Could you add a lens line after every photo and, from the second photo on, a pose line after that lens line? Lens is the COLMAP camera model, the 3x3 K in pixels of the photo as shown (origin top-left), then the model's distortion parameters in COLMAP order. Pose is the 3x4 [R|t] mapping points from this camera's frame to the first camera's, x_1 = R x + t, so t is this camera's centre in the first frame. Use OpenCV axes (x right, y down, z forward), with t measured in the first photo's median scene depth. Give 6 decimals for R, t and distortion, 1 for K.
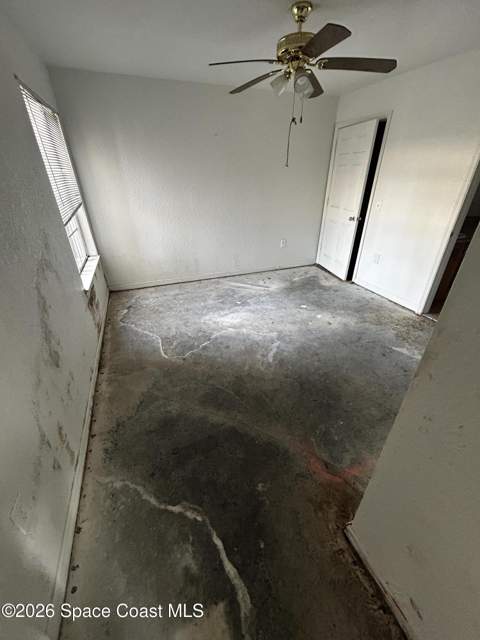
lens RADIAL K [[259.2, 0, 240.0], [0, 259.2, 320.0], [0, 0, 1]] dist [0.001569, 0.000538]
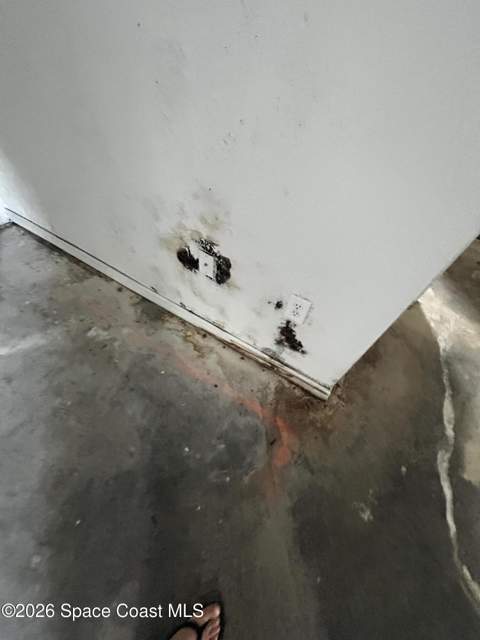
lens RADIAL K [[259.2, 0, 240.0], [0, 259.2, 320.0], [0, 0, 1]] dist [0.001569, 0.000538]
pose [[-0.608478, -0.659980, 0.440660, 0.158577], [0.314769, 0.309015, 0.897458, -0.114547], [-0.728474, 0.684790, 0.019712, 0.441062]]
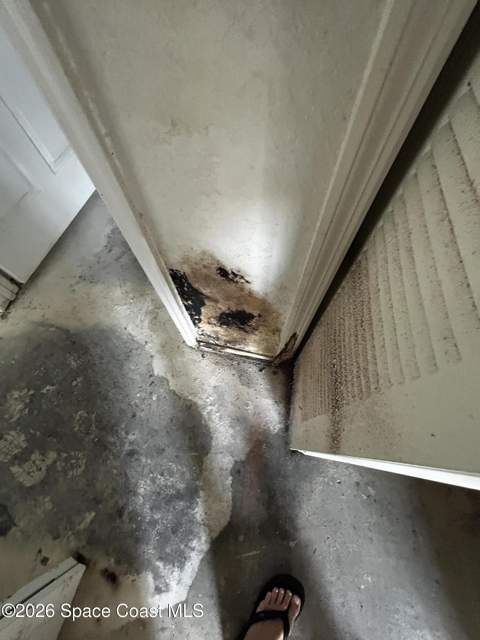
lens RADIAL K [[259.2, 0, 240.0], [0, 259.2, 320.0], [0, 0, 1]] dist [0.001569, 0.000538]
pose [[0.842978, 0.477180, -0.248369, 0.358857], [-0.248820, 0.755204, 0.606429, 0.262590], [0.476944, -0.449407, 0.755352, -0.121901]]
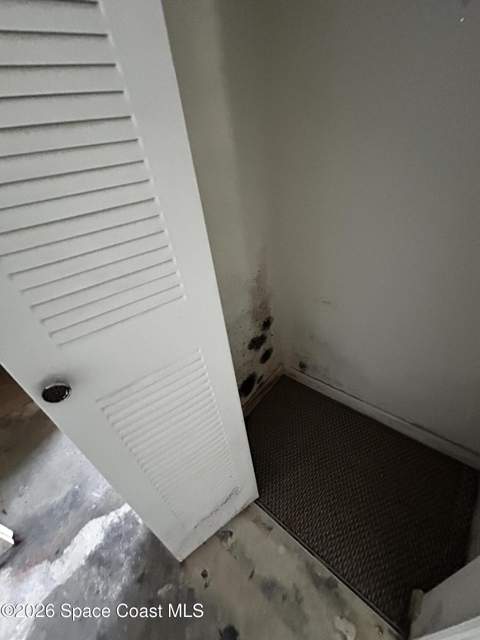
lens RADIAL K [[259.2, 0, 240.0], [0, 259.2, 320.0], [0, 0, 1]] dist [0.001569, 0.000538]
pose [[-0.469749, -0.453258, 0.757557, 0.107190], [0.547776, 0.523298, 0.652764, 0.309220], [-0.692299, 0.721606, 0.002465, -0.401231]]
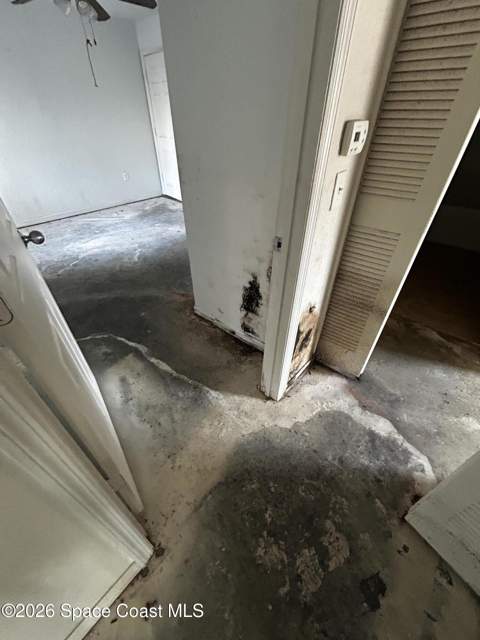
lens RADIAL K [[259.2, 0, 240.0], [0, 259.2, 320.0], [0, 0, 1]] dist [0.001569, 0.000538]
pose [[0.874818, -0.293742, 0.385240, -0.011229], [0.232232, 0.952159, 0.198650, 0.253196], [-0.425161, -0.084317, 0.901182, -0.328090]]
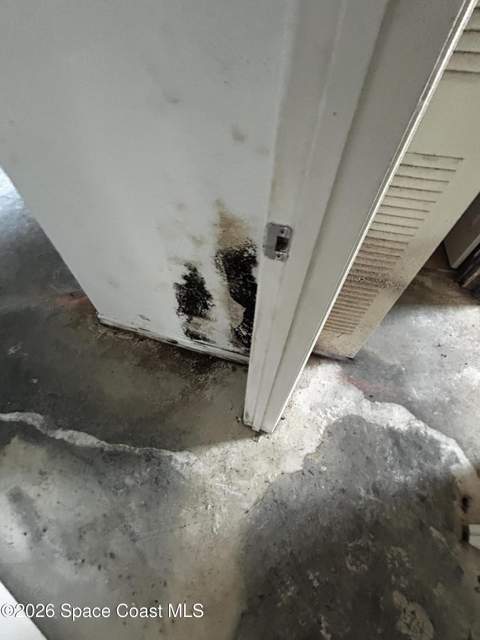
lens RADIAL K [[259.2, 0, 240.0], [0, 259.2, 320.0], [0, 0, 1]] dist [0.001569, 0.000538]
pose [[0.623342, -0.611921, 0.486824, 0.101013], [0.368112, 0.778914, 0.507727, 0.193896], [-0.689883, -0.137282, 0.710785, -0.107341]]
